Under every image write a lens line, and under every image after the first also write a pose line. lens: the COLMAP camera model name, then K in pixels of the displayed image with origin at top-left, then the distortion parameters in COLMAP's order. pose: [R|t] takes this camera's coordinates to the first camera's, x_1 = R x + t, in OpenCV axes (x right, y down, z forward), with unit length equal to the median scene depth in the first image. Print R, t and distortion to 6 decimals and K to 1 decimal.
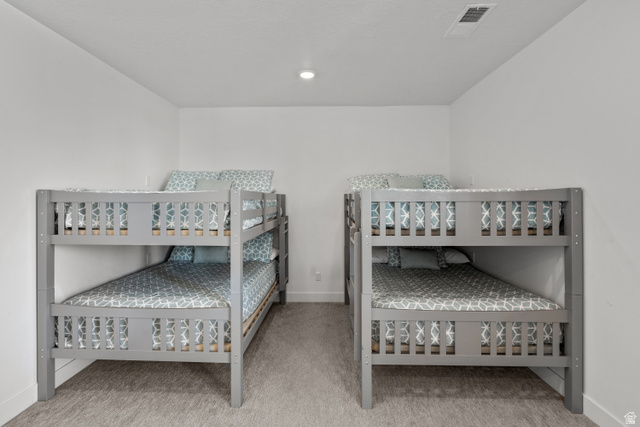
lens RADIAL K [[289.9, 0, 319.5], [0, 289.9, 198.5], [0, 0, 1]] dist [0.001062, 0.000237]
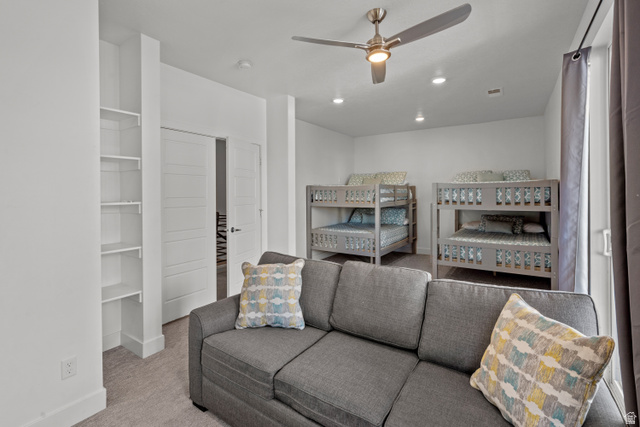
lens RADIAL K [[289.9, 0, 319.5], [0, 289.9, 198.5], [0, 0, 1]] dist [0.001062, 0.000237]
pose [[0.843599, 0.007376, -0.536923, 0.545648], [0.007113, 0.999664, 0.024909, 0.023143], [0.536927, -0.024832, 0.843263, -1.164325]]
